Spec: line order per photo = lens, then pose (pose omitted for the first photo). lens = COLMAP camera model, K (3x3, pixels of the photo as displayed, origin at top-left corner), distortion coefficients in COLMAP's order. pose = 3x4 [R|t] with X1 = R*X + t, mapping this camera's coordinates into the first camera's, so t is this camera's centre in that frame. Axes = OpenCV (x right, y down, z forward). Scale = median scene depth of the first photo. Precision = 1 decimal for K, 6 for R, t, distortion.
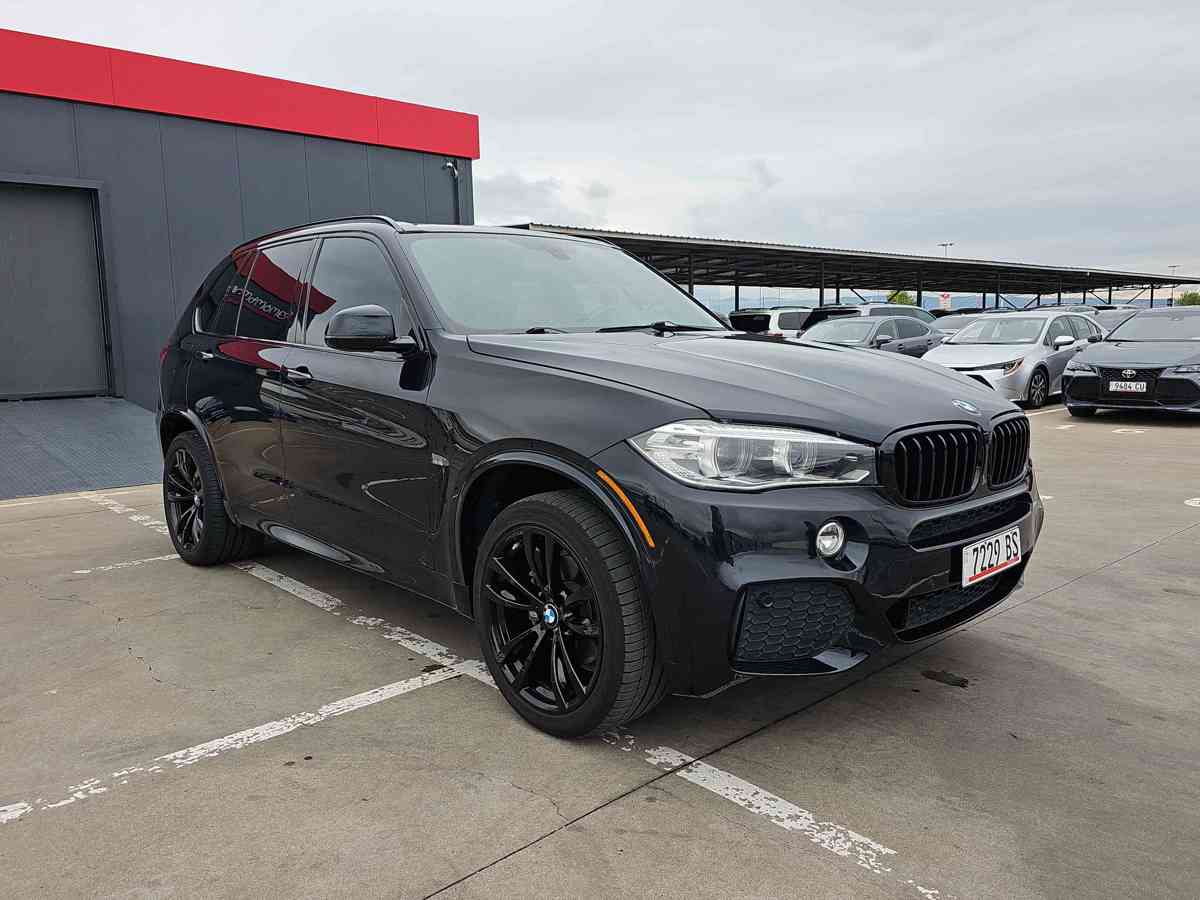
lens RADIAL K [[893.7, 0, 595.1], [0, 893.7, 441.3], [0, 0, 1]] dist [0.079972, -0.083376]
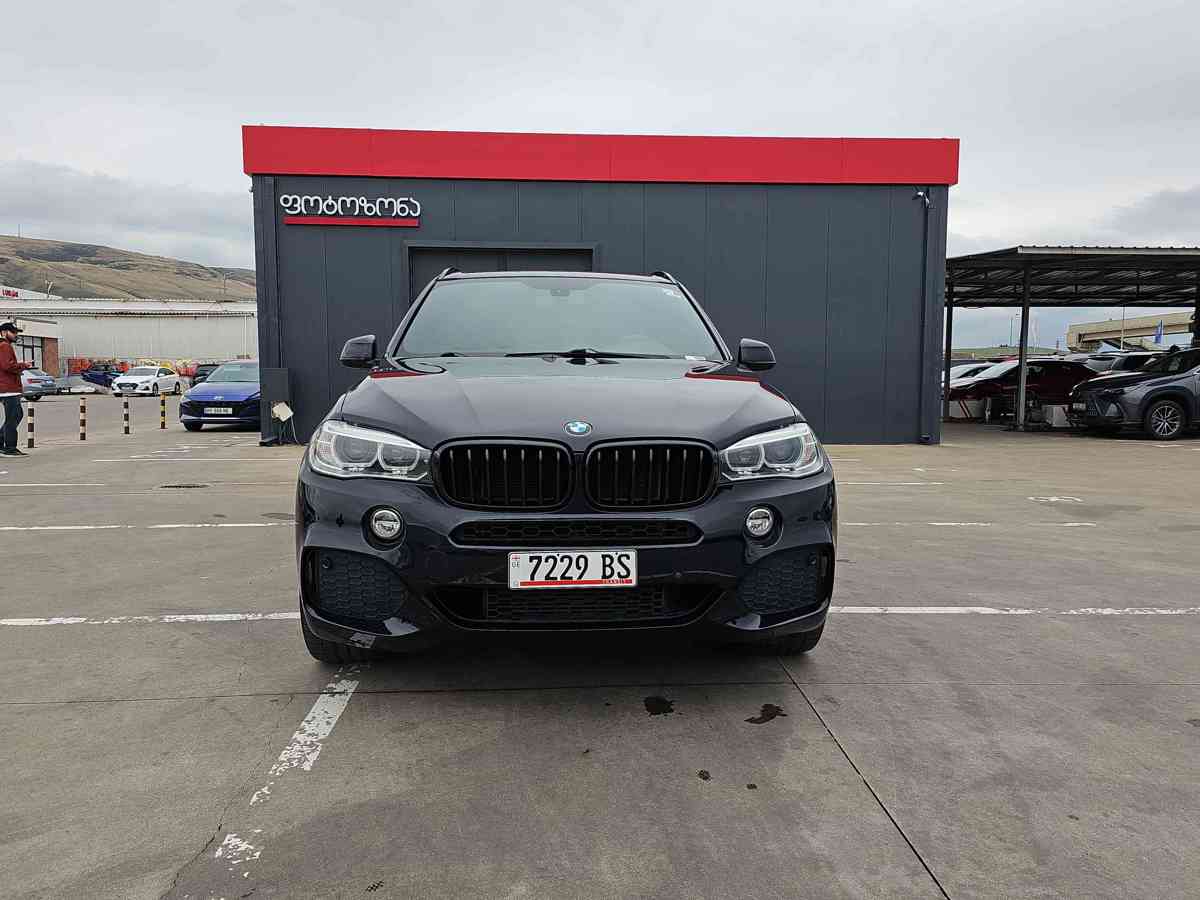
lens RADIAL K [[893.7, 0, 595.1], [0, 893.7, 441.3], [0, 0, 1]] dist [0.079972, -0.083376]
pose [[0.782126, 0.066250, -0.619589, 0.851685], [-0.089825, 0.995934, -0.006899, -0.013228], [0.616612, 0.061050, 0.784896, 0.149774]]
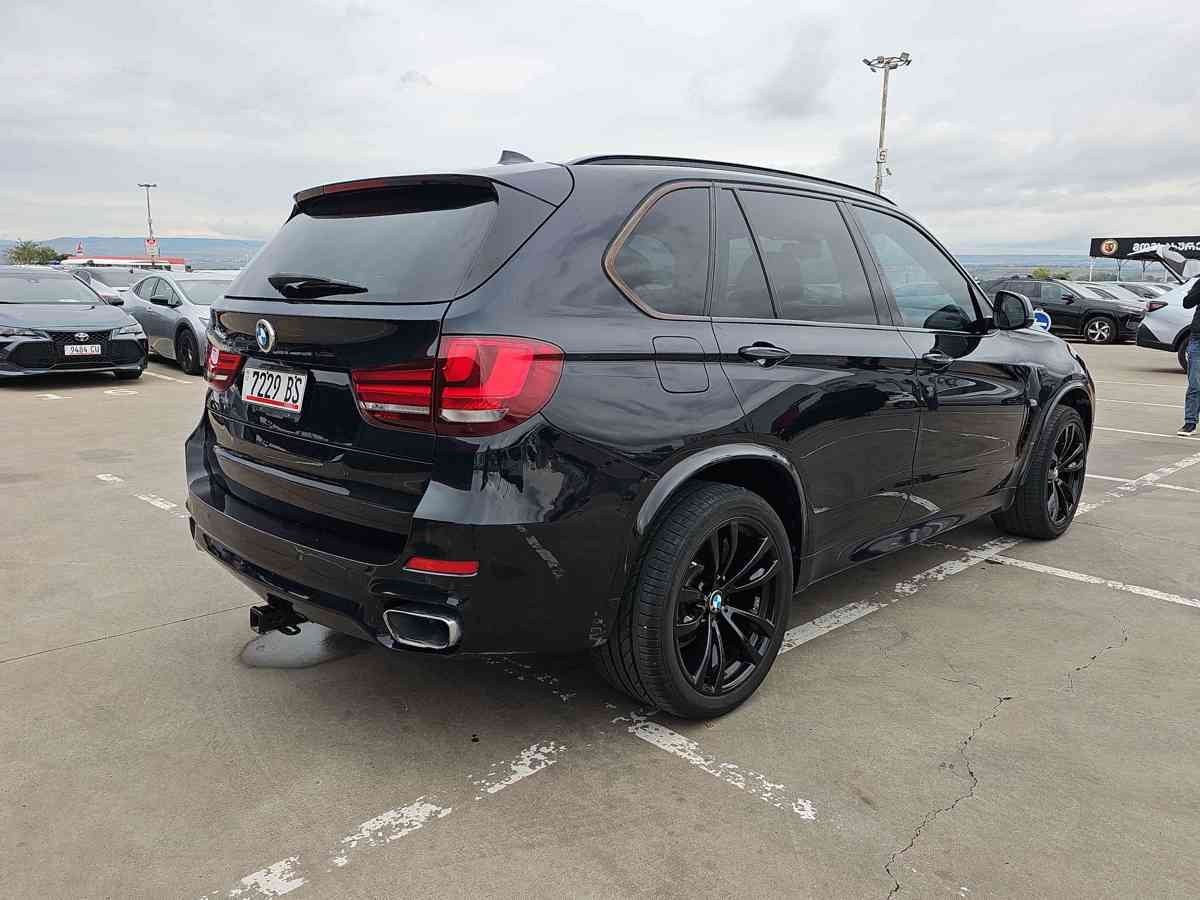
lens RADIAL K [[893.7, 0, 595.1], [0, 893.7, 441.3], [0, 0, 1]] dist [0.079972, -0.083376]
pose [[-0.030243, -0.157999, 0.986976, -1.428485], [0.108639, 0.981058, 0.160381, -0.201200], [-0.993621, 0.112074, -0.012506, 1.543129]]
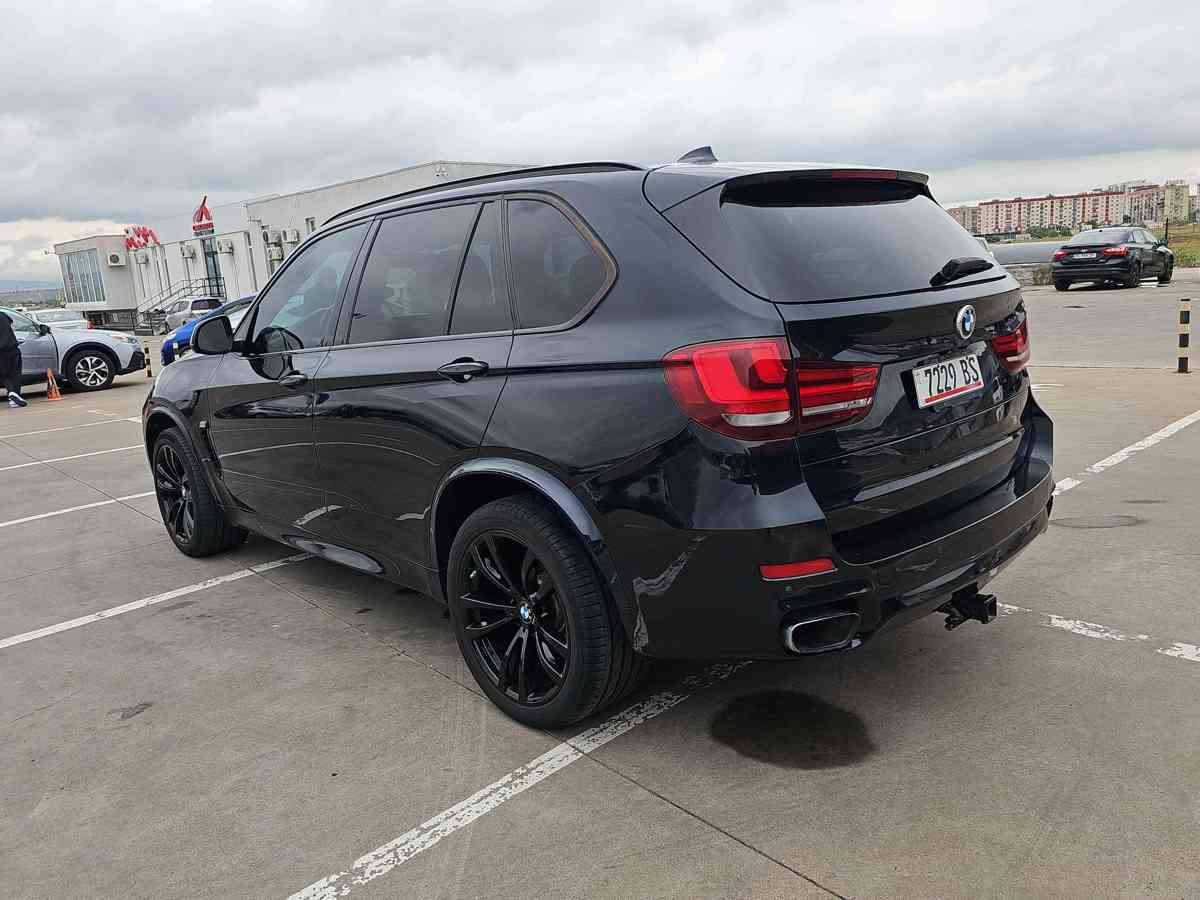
lens RADIAL K [[893.7, 0, 595.1], [0, 893.7, 441.3], [0, 0, 1]] dist [0.079972, -0.083376]
pose [[-0.996187, 0.086659, 0.010107, -0.316687], [0.085651, 0.949333, 0.302374, -0.359572], [0.016609, 0.302087, -0.953136, 2.565948]]
